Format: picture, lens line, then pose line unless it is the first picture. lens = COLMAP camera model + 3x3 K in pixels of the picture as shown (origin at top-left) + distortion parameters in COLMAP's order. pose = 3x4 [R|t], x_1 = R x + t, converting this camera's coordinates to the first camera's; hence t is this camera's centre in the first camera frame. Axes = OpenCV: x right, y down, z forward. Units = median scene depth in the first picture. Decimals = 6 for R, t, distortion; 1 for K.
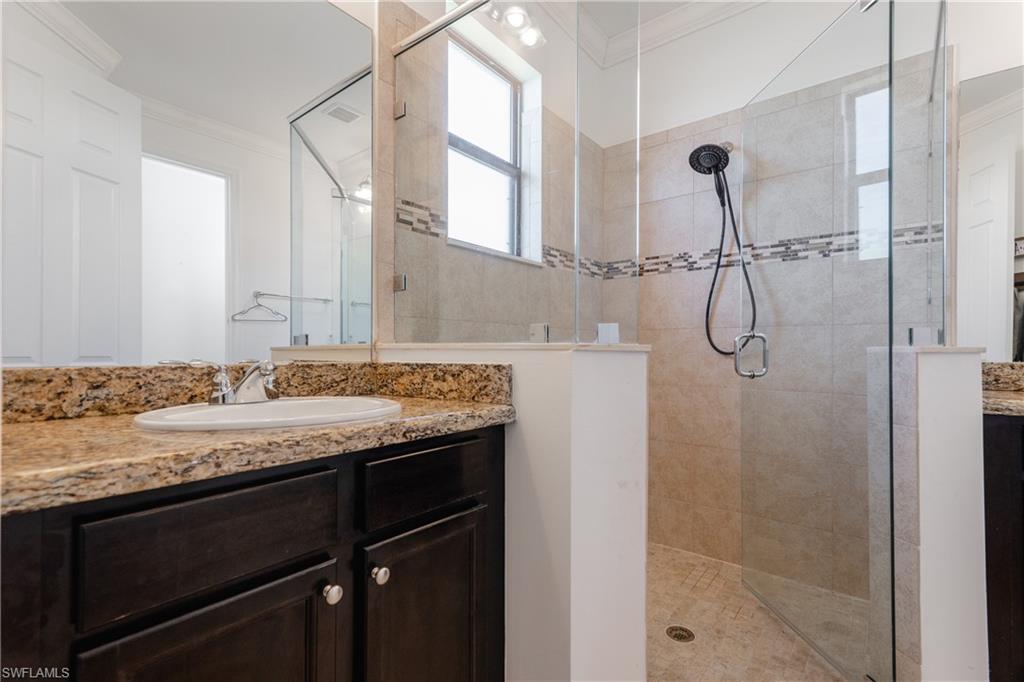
lens RADIAL K [[473.4, 0, 513.7], [0, 473.4, 347.7], [0, 0, 1]] dist [0.021195, -0.000926]
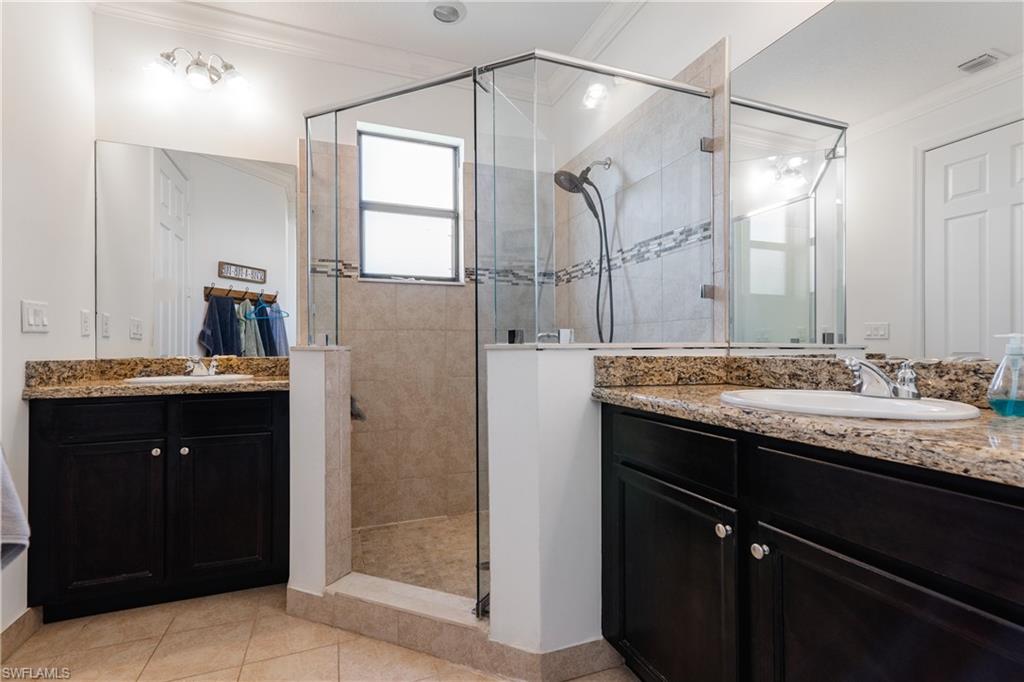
lens RADIAL K [[473.4, 0, 517.6], [0, 473.4, 343.3], [0, 0, 1]] dist [0.021195, -0.000926]
pose [[0.858194, -0.015406, -0.513095, 1.007700], [0.013250, 0.999881, -0.007860, 0.003669], [0.513155, -0.000053, 0.858296, -0.058938]]
